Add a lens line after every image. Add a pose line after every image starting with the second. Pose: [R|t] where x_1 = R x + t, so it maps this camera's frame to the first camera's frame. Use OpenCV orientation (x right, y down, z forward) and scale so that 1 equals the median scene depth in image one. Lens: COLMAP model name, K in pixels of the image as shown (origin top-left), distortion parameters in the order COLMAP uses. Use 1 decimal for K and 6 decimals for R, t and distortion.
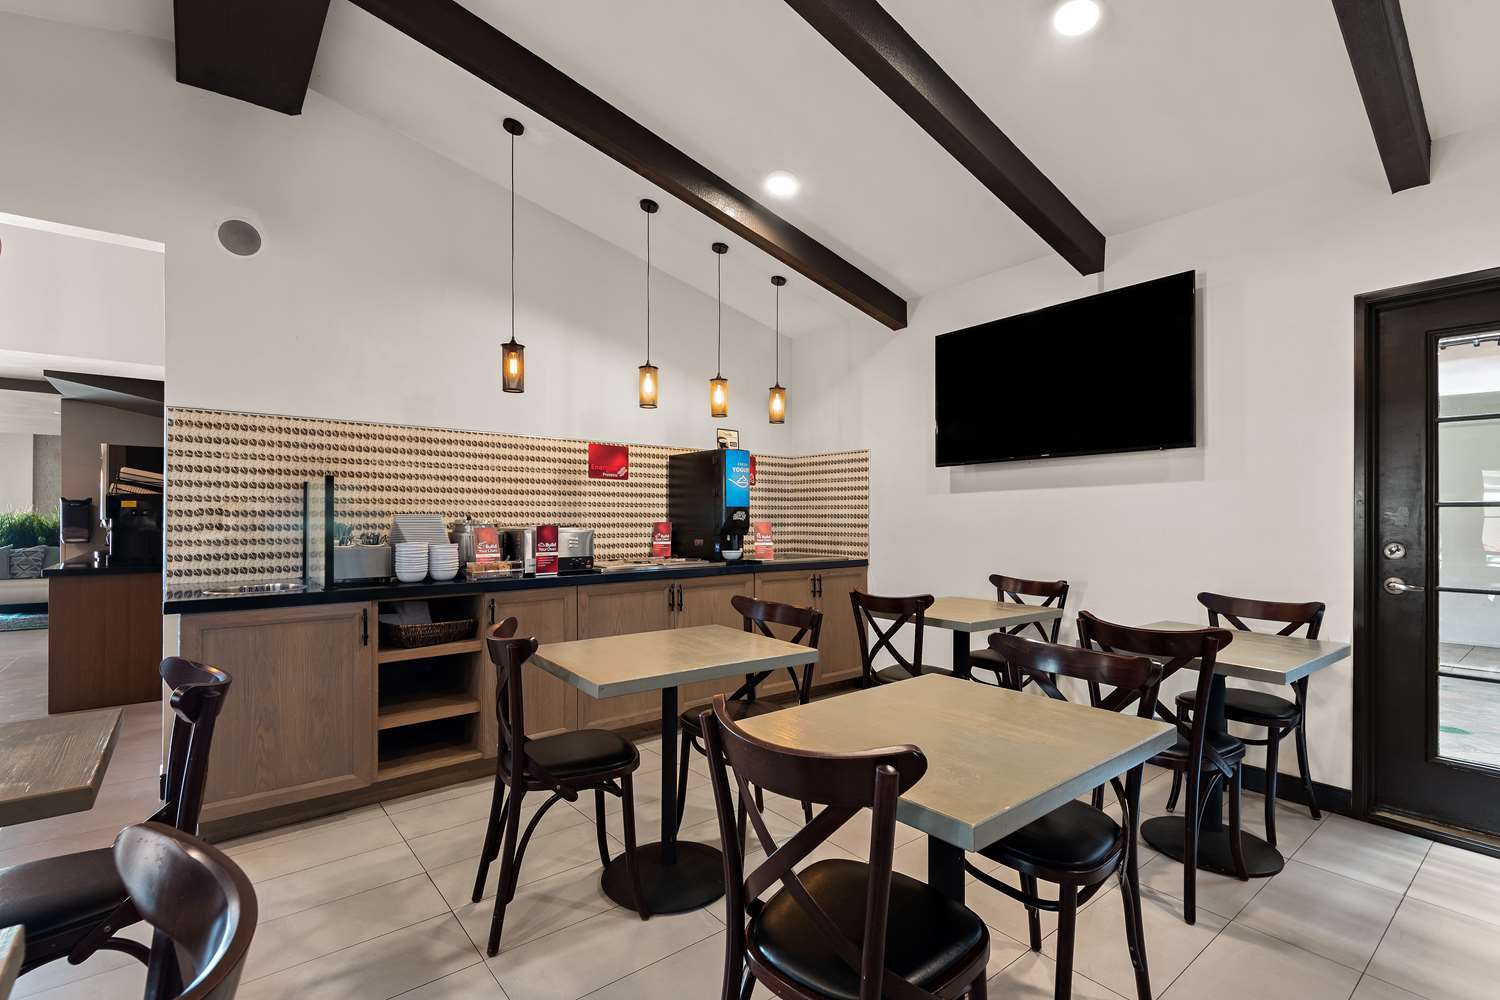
lens RADIAL K [[712.2, 0, 747.7], [0, 712.2, 511.0], [0, 0, 1]] dist [0.003040, 0.000104]
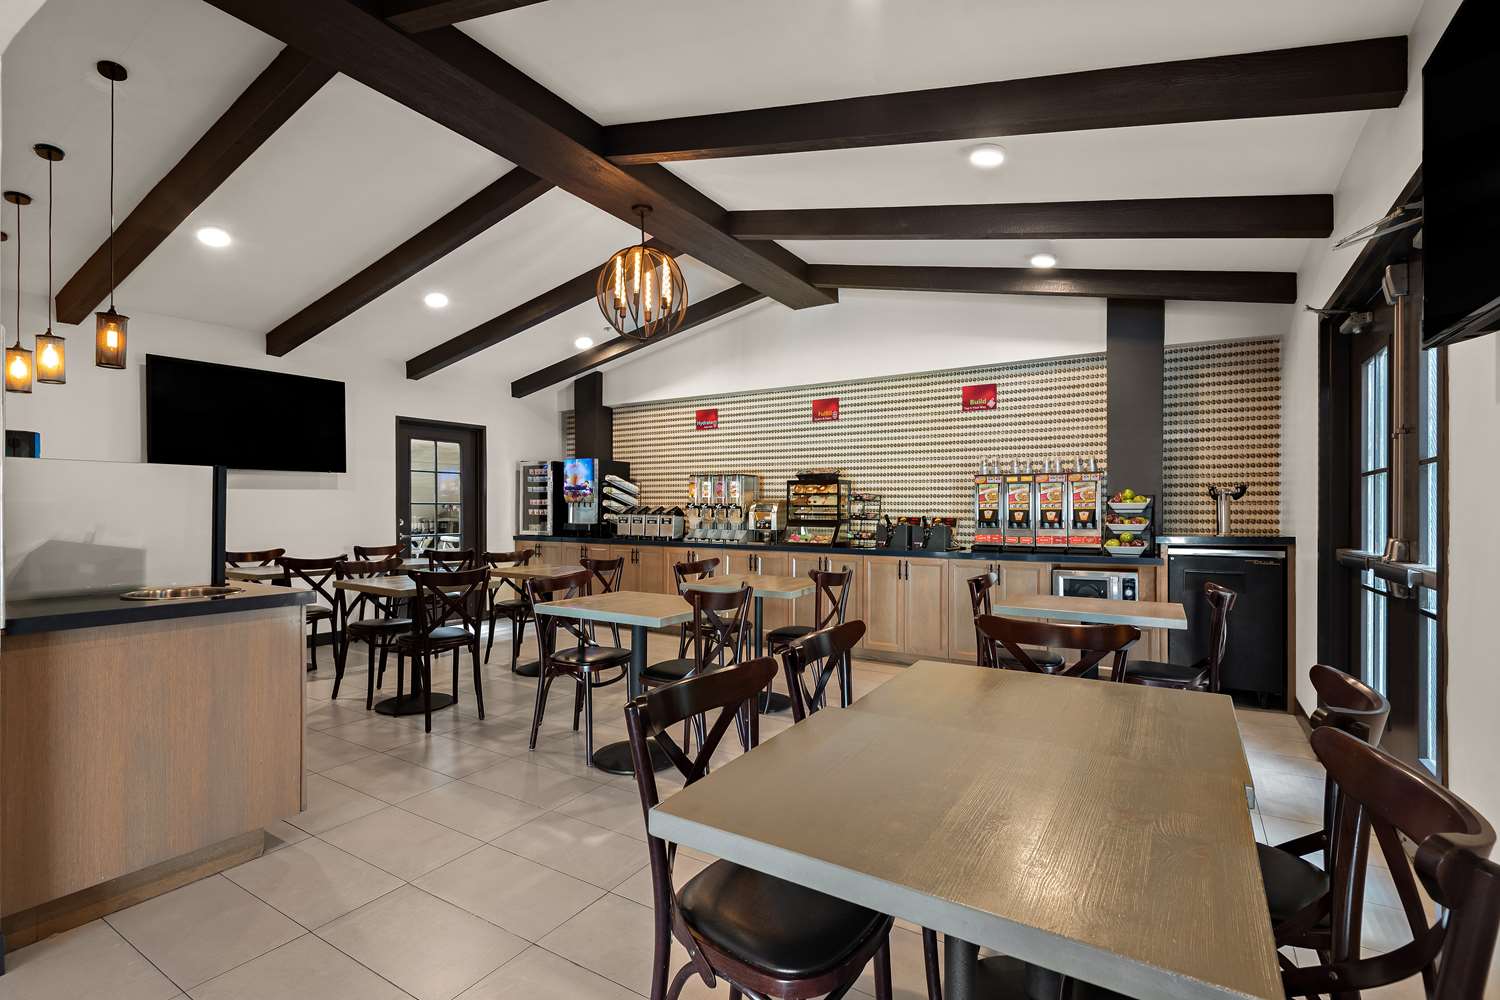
lens RADIAL K [[712.2, 0, 747.8], [0, 712.2, 498.0], [0, 0, 1]] dist [0.003040, 0.000104]
pose [[-0.308894, -0.006926, 0.951071, -1.790766], [-0.006558, 0.999965, 0.005152, -0.043305], [-0.951074, -0.004646, -0.308929, 0.609953]]
